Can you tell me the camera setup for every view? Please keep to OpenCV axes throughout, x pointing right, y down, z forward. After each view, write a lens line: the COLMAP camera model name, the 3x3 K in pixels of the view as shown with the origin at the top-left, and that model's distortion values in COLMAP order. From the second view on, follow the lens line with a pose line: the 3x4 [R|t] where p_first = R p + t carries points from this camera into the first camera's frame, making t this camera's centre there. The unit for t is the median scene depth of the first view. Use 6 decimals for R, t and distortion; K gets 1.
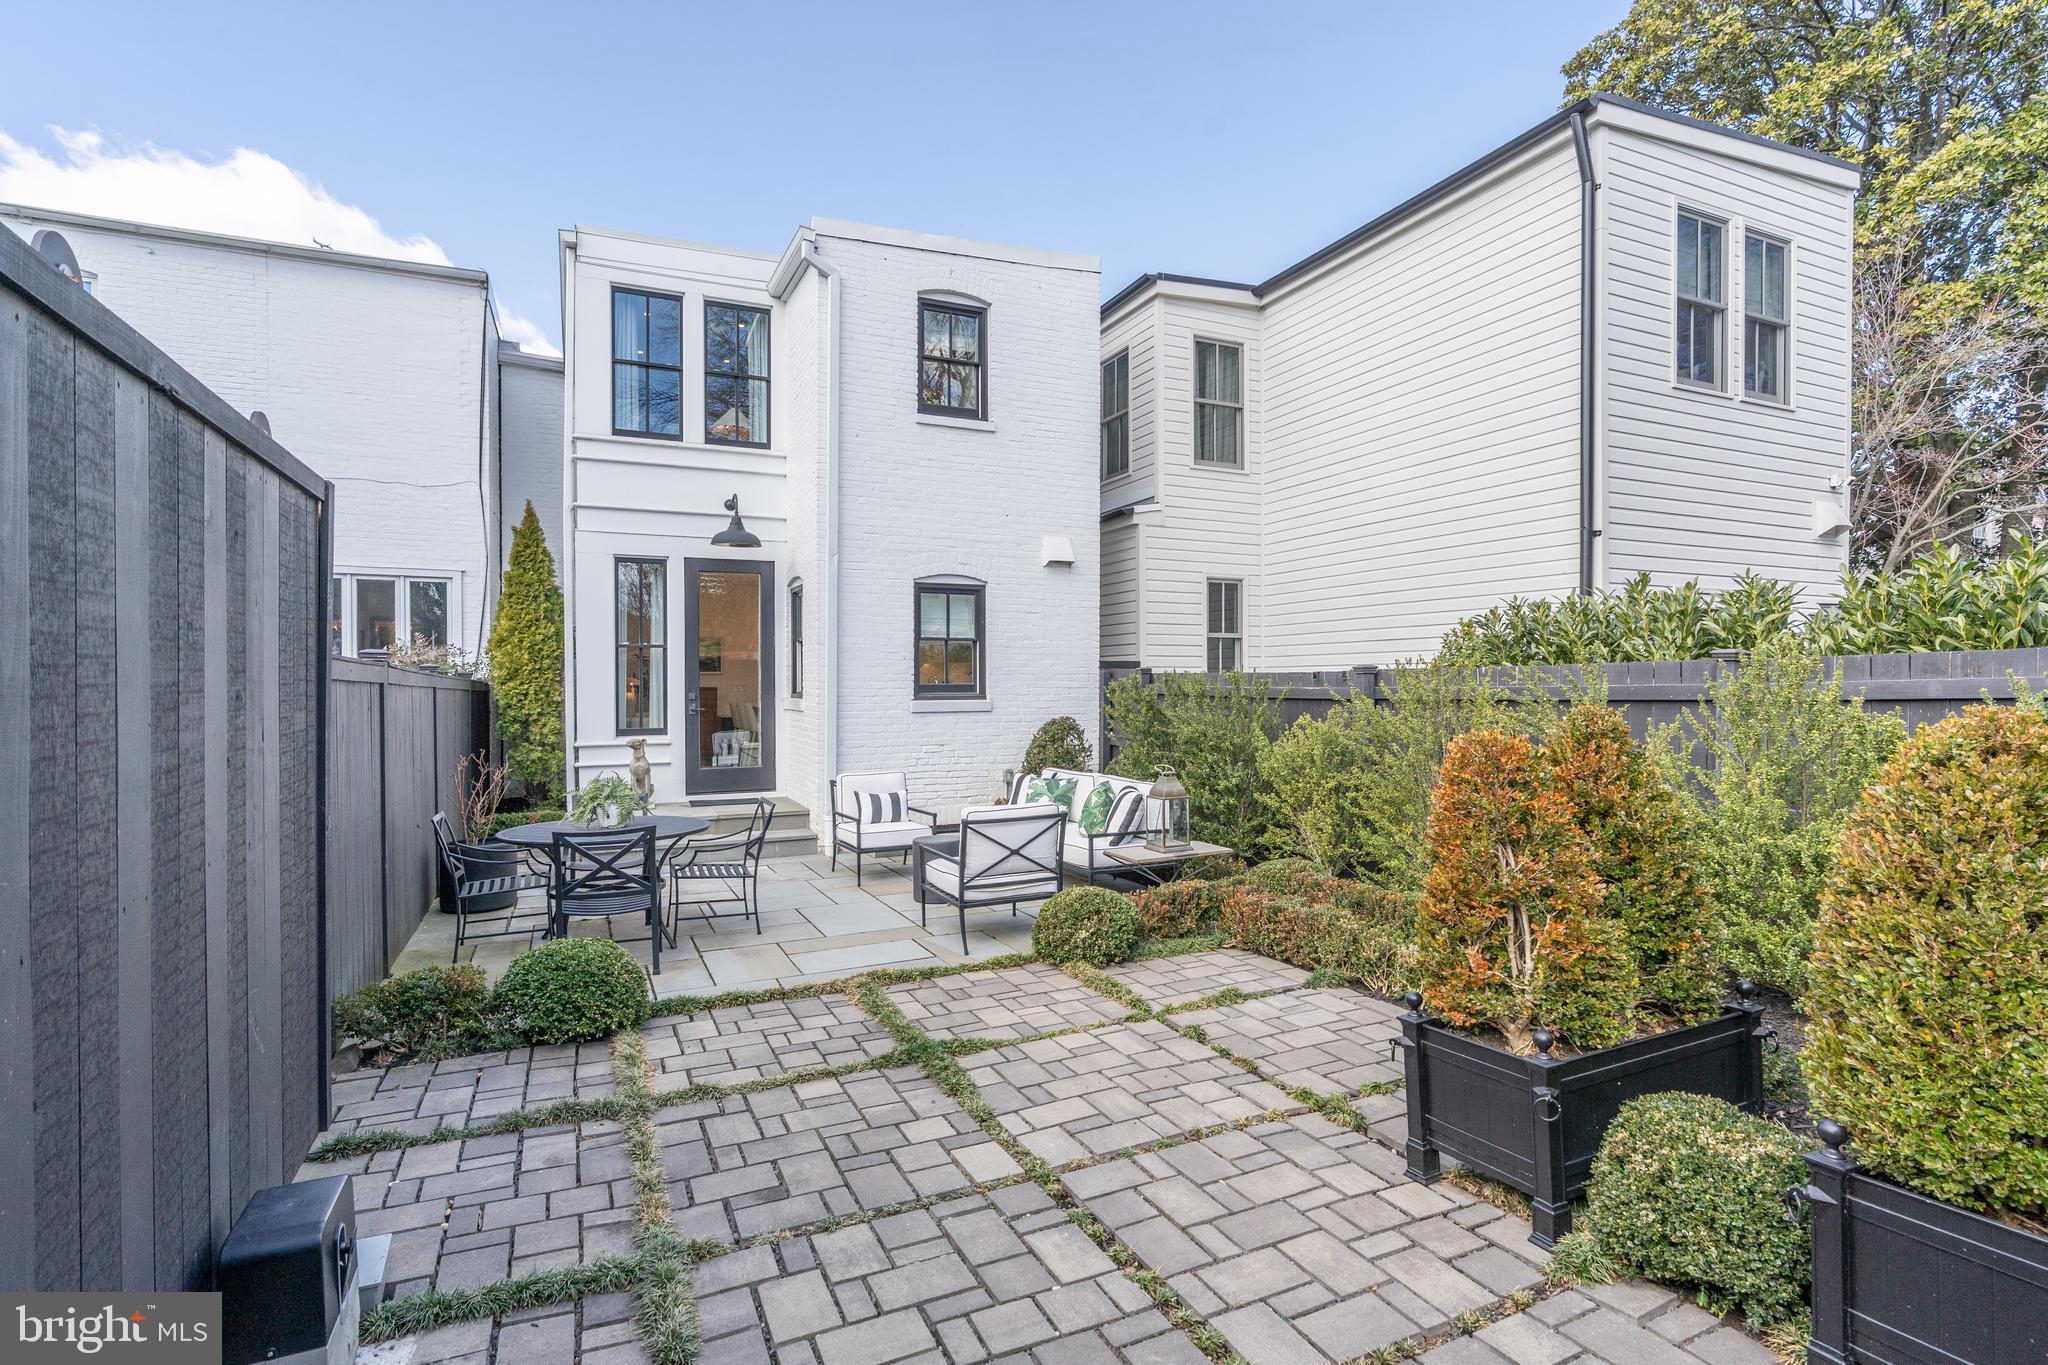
lens RADIAL K [[926.9, 0, 1032.4], [0, 926.9, 684.6], [0, 0, 1]] dist [-0.005715, 0.002208]
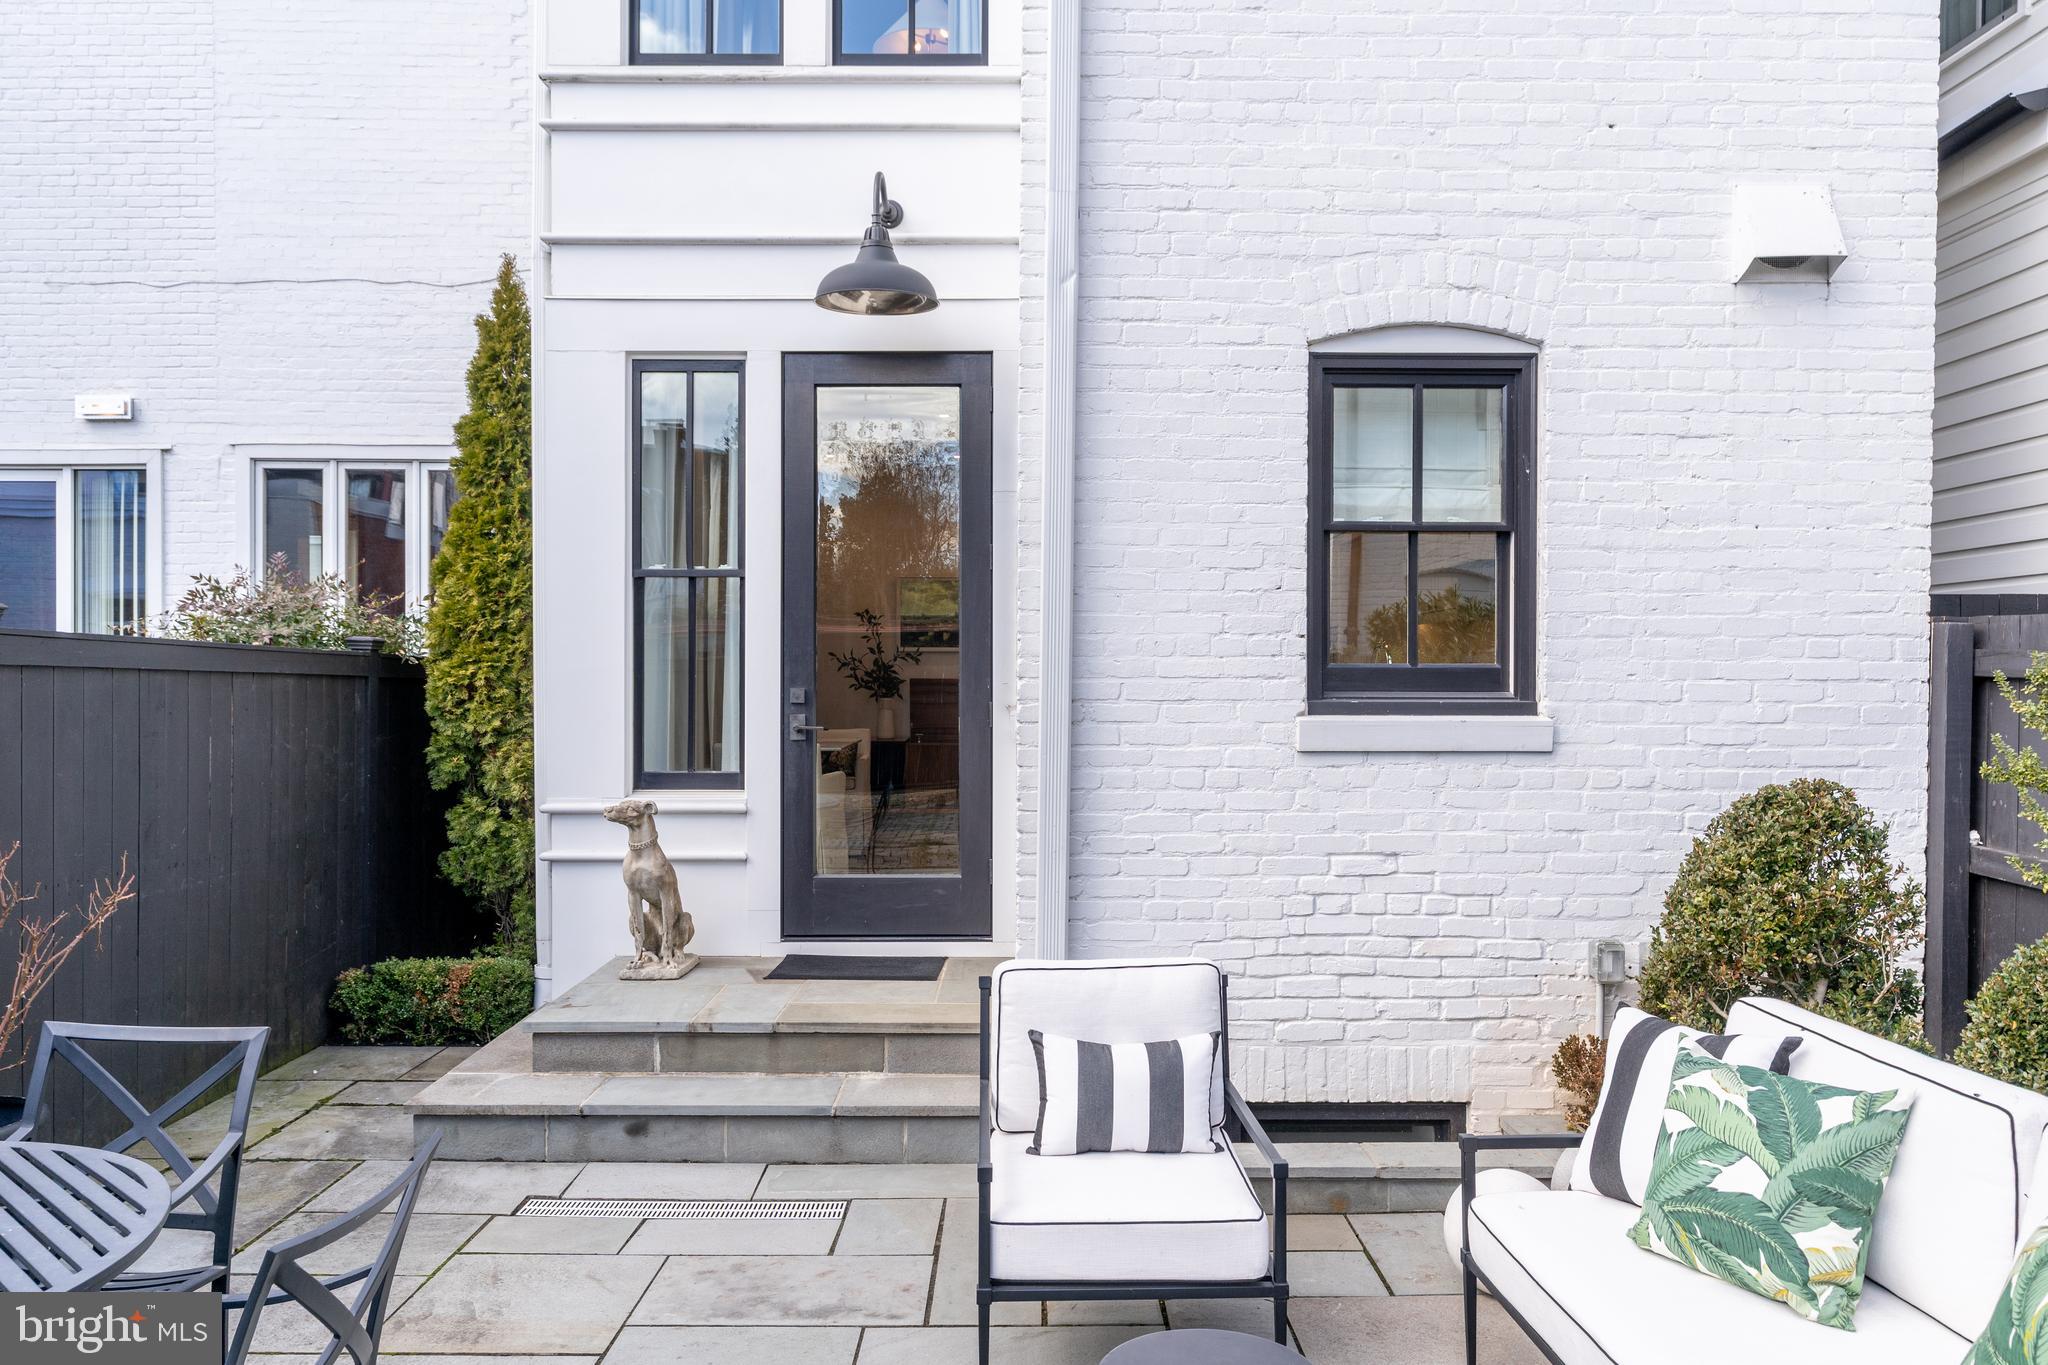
lens RADIAL K [[1502.4, 0, 1157.0], [0, 1502.4, 682.4], [0, 0, 1]] dist [0.002282, 0.004032]
pose [[0.941337, 0.007845, -0.337376, 0.001243], [-0.008727, 0.999961, -0.001099, 0.006729], [0.337355, 0.003979, 0.941369, 0.473851]]
